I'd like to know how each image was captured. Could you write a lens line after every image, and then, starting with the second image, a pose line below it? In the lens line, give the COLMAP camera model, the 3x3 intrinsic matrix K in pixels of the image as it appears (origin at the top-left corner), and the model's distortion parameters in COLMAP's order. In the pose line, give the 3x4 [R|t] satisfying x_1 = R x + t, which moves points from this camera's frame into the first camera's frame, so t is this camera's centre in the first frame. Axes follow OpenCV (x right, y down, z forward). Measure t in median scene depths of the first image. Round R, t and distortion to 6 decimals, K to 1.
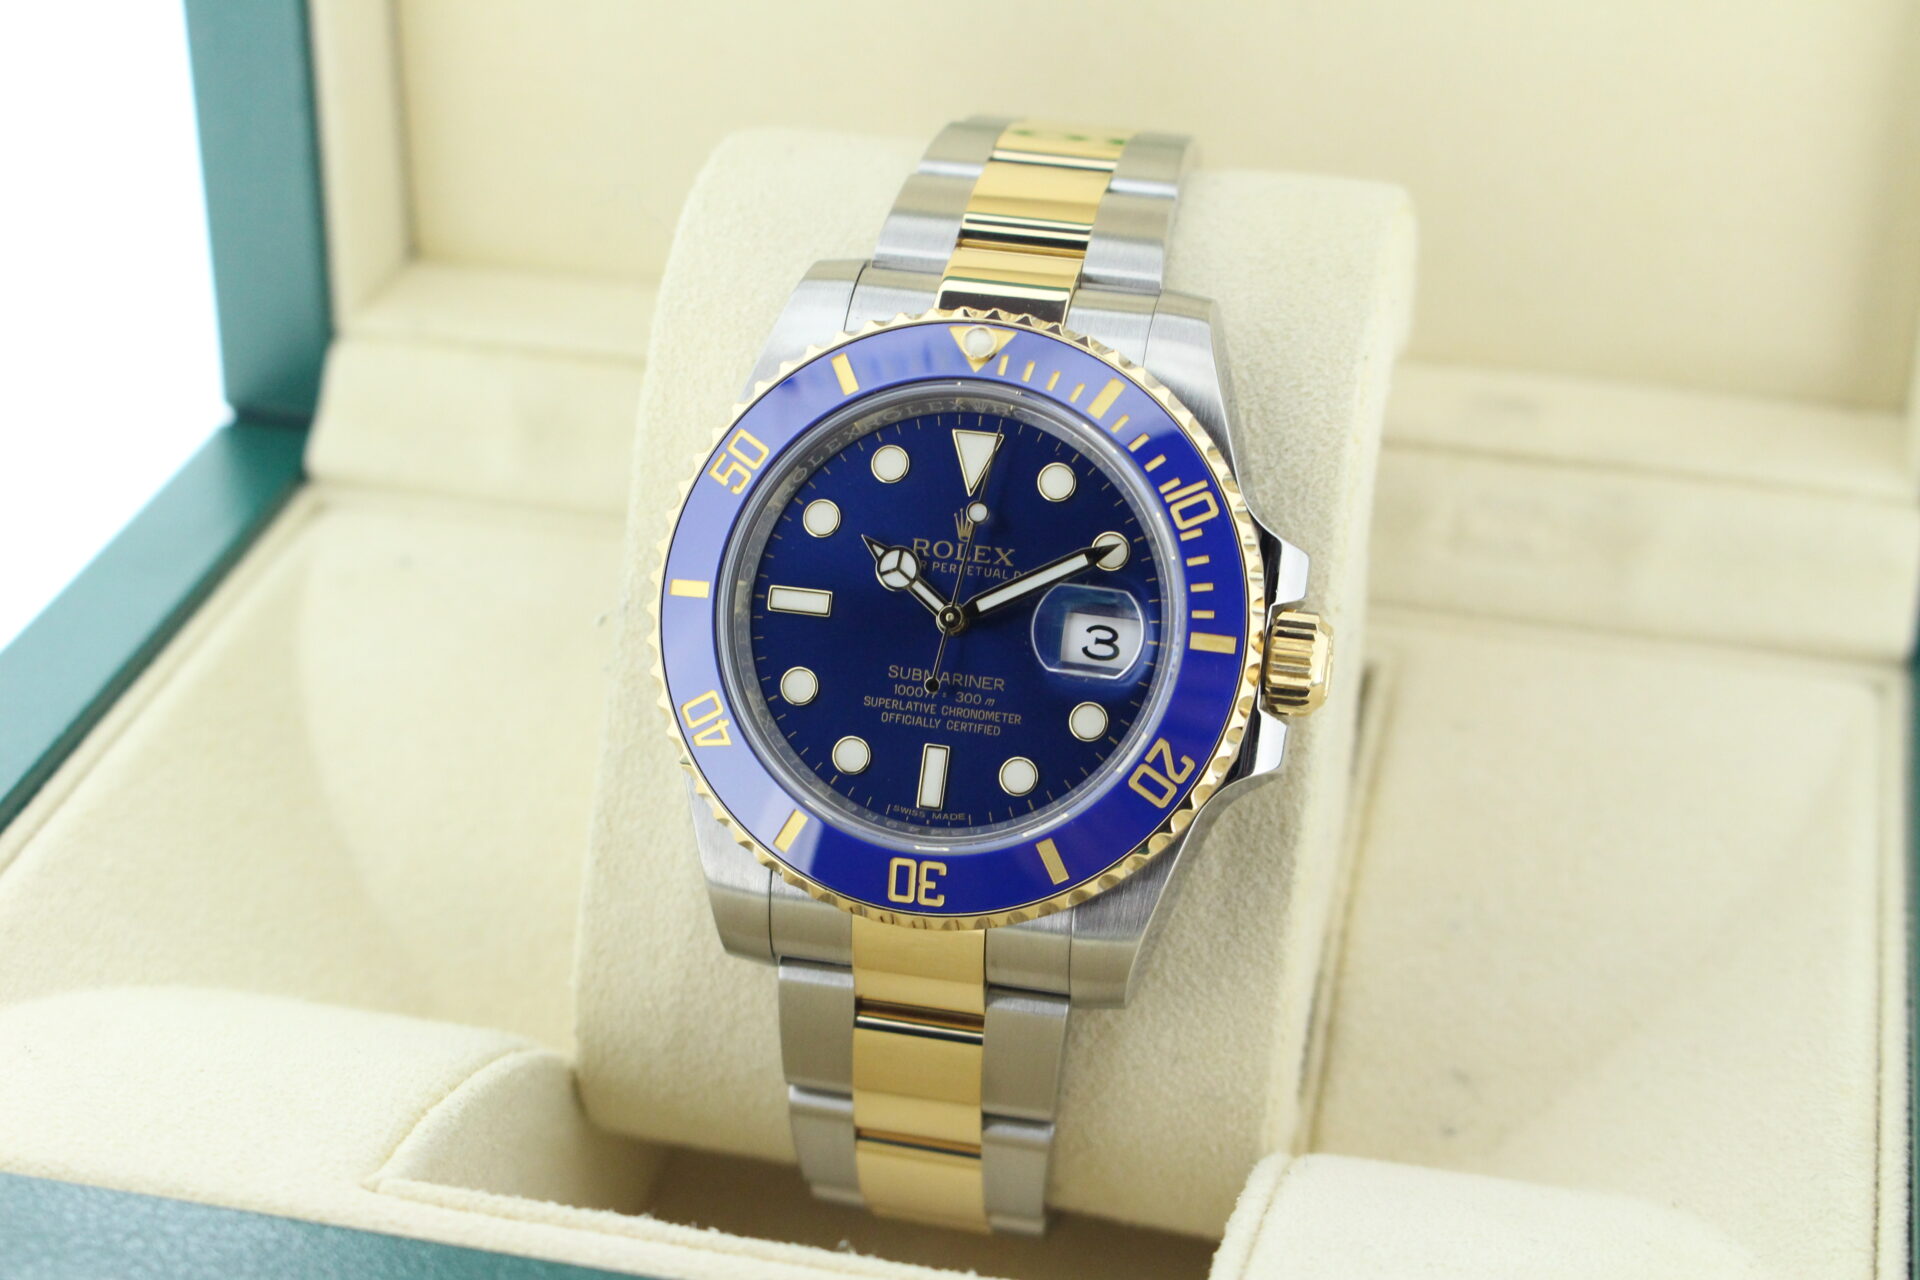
lens RADIAL K [[3454.9, 0, 955.1], [0, 3454.9, 655.4], [0, 0, 1]] dist [-0.052174, 0.000000]
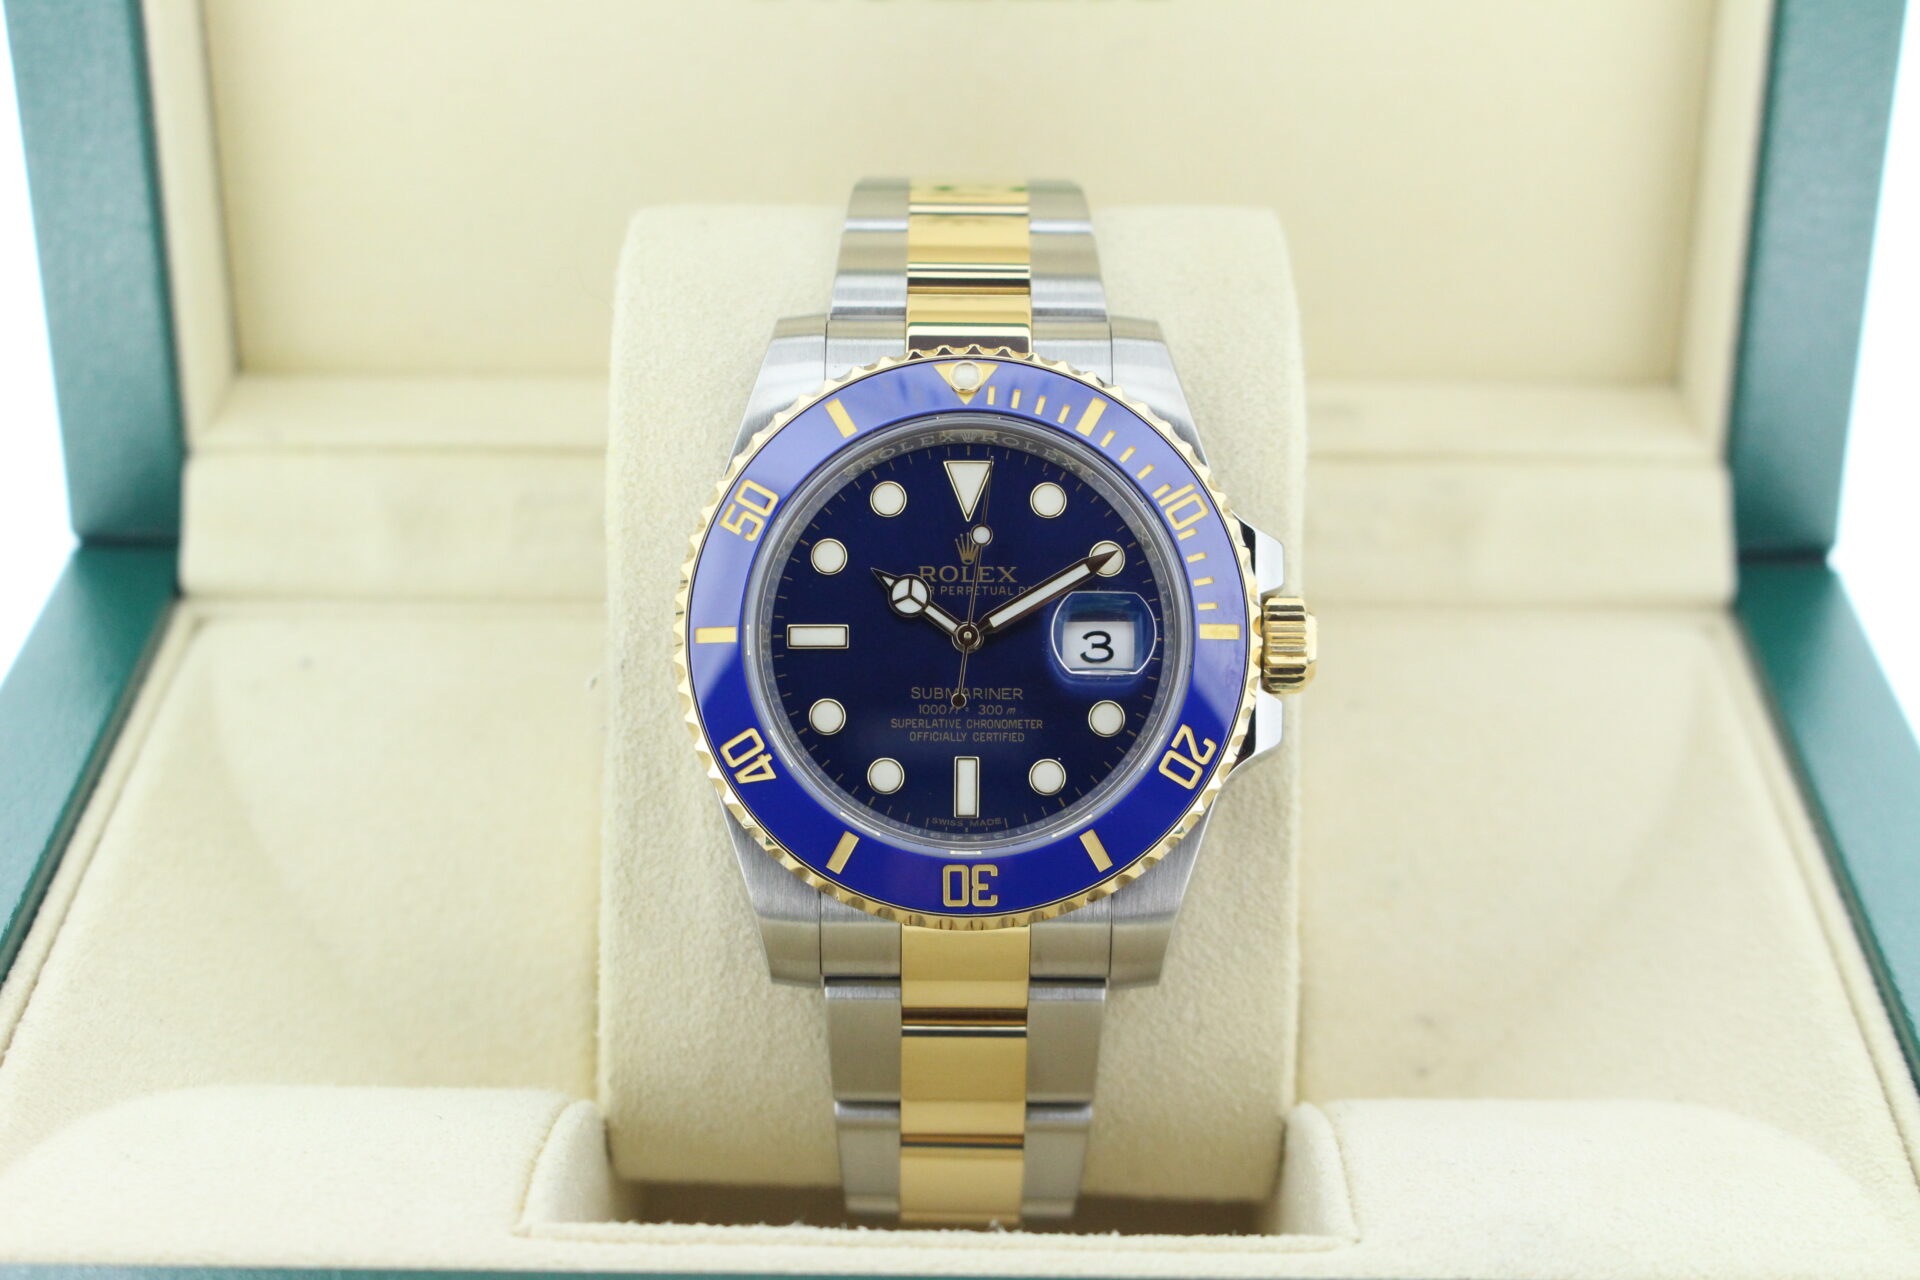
lens RADIAL K [[3454.9, 0, 962.2], [0, 3454.9, 627.3], [0, 0, 1]] dist [-0.052174, 0.000000]
pose [[0.976197, -0.102249, 0.191268, -0.204376], [0.110303, 0.993386, -0.031914, 0.020037], [-0.186740, 0.052252, 0.981019, -0.042222]]
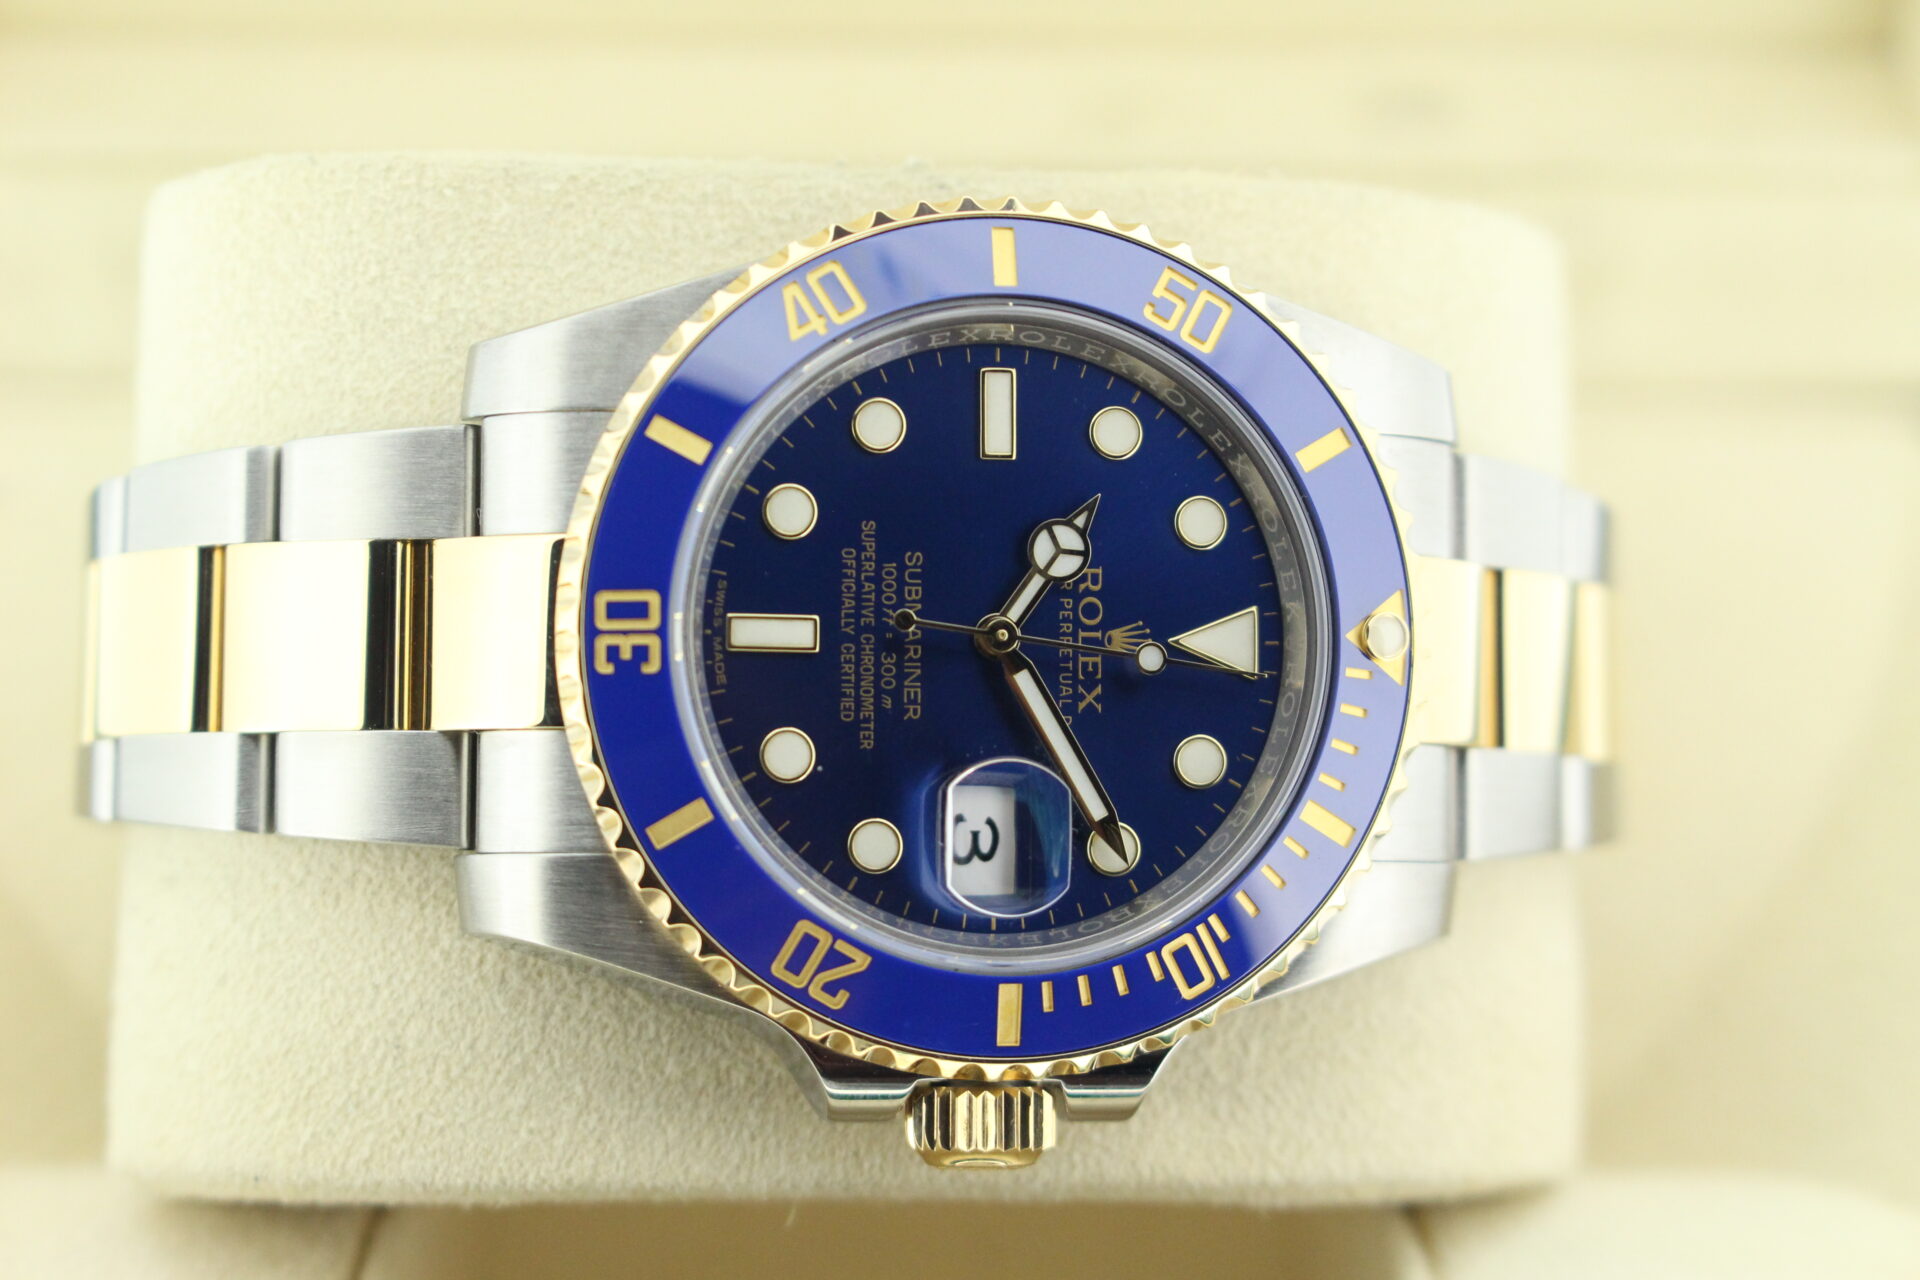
lens RADIAL K [[4331.7, 0, 975.2], [0, 4331.7, 636.7], [0, 0, 1]] dist [-0.001931, 0.000000]
pose [[0.087302, 0.988354, 0.124642, -0.110893], [-0.987936, 0.101964, -0.116558, 0.096645], [-0.127909, -0.112963, 0.985332, 0.128312]]
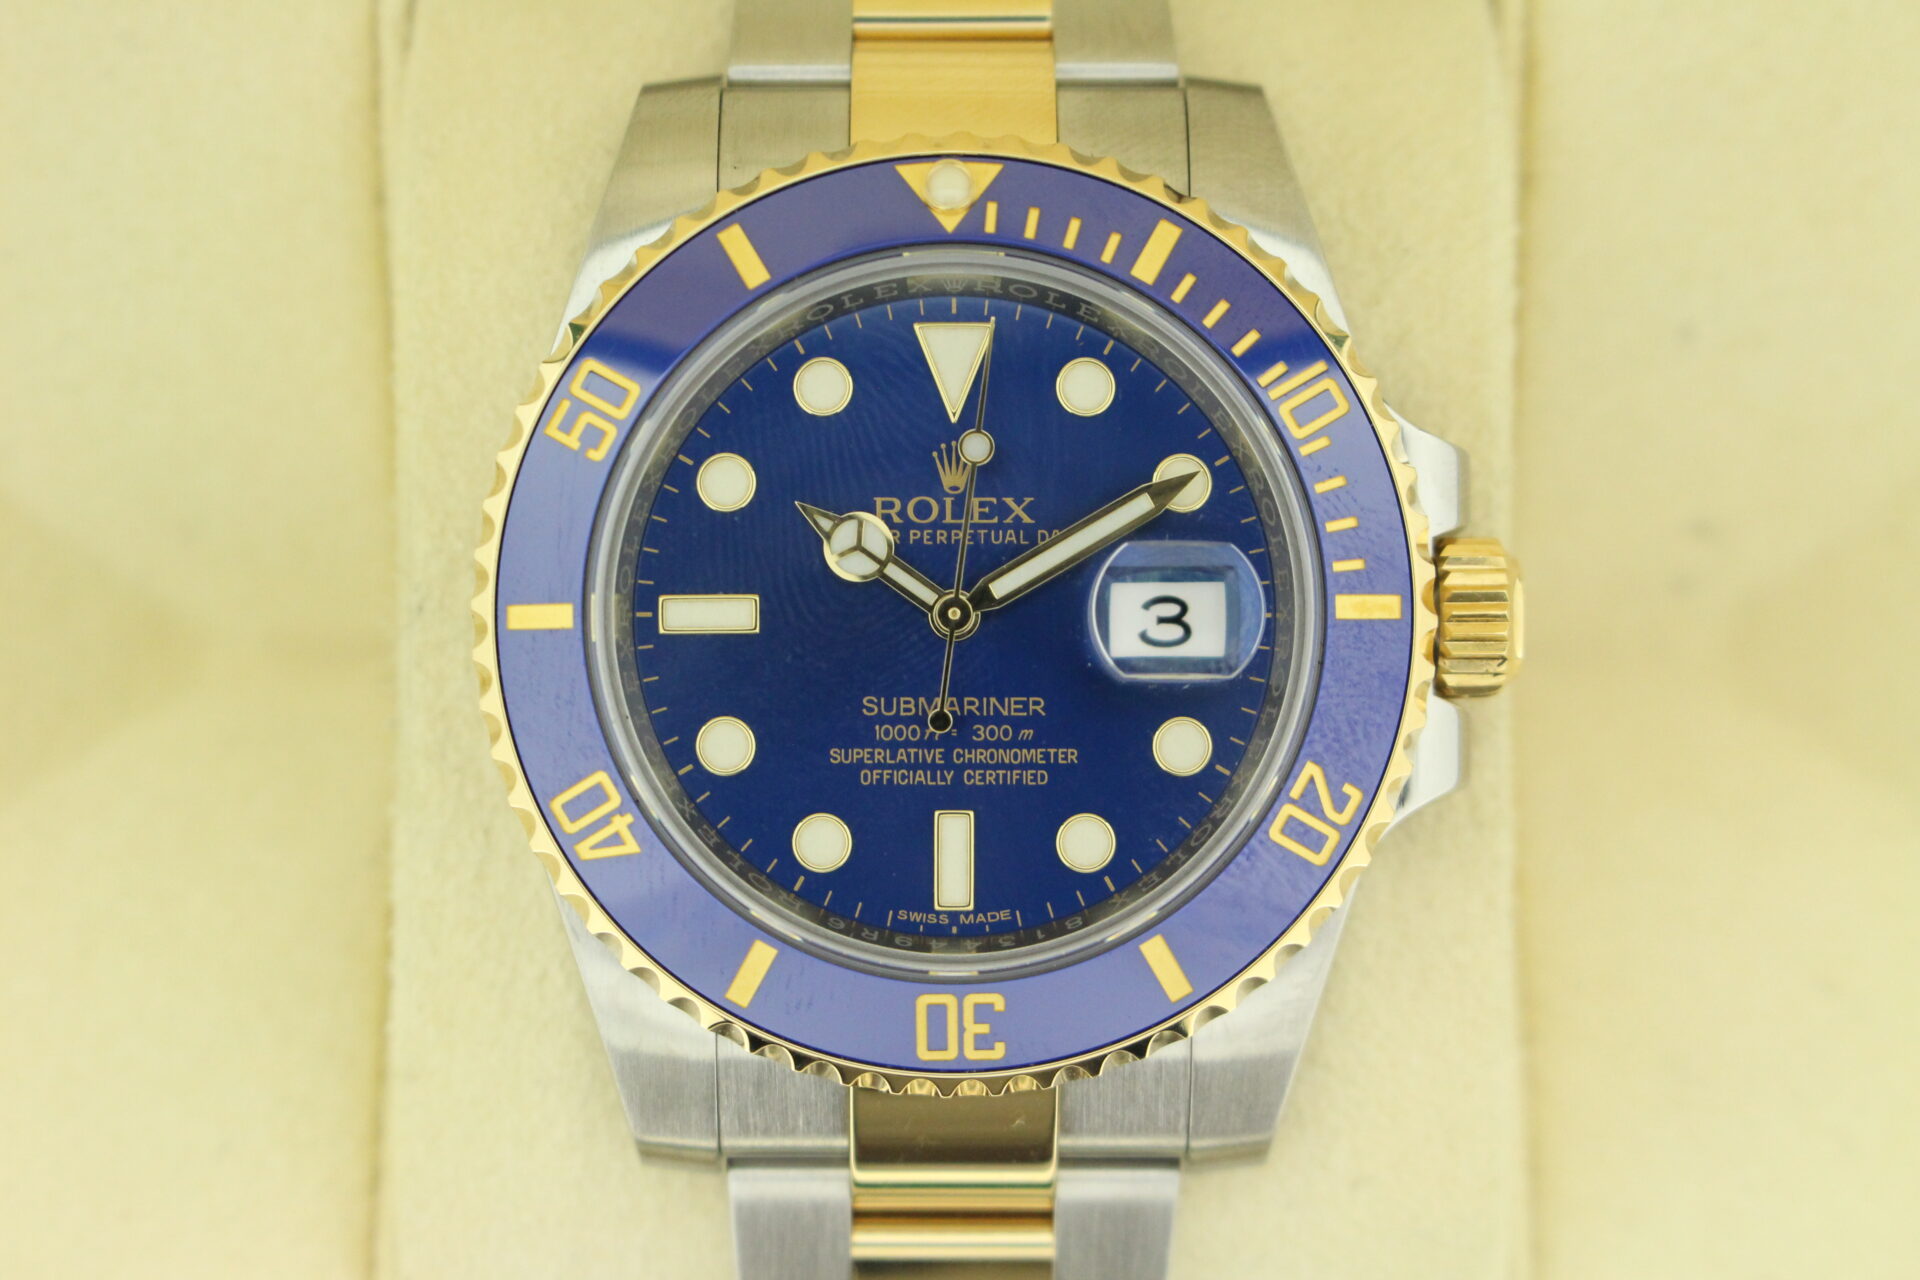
lens RADIAL K [[3876.7, 0, 967.1], [0, 3876.7, 654.6], [0, 0, 1]] dist [-0.009325, 0.000000]
pose [[0.975755, -0.122620, 0.181292, -0.130598], [0.115549, 0.992087, 0.049104, -0.038434], [-0.185879, -0.026965, 0.982203, 0.283408]]
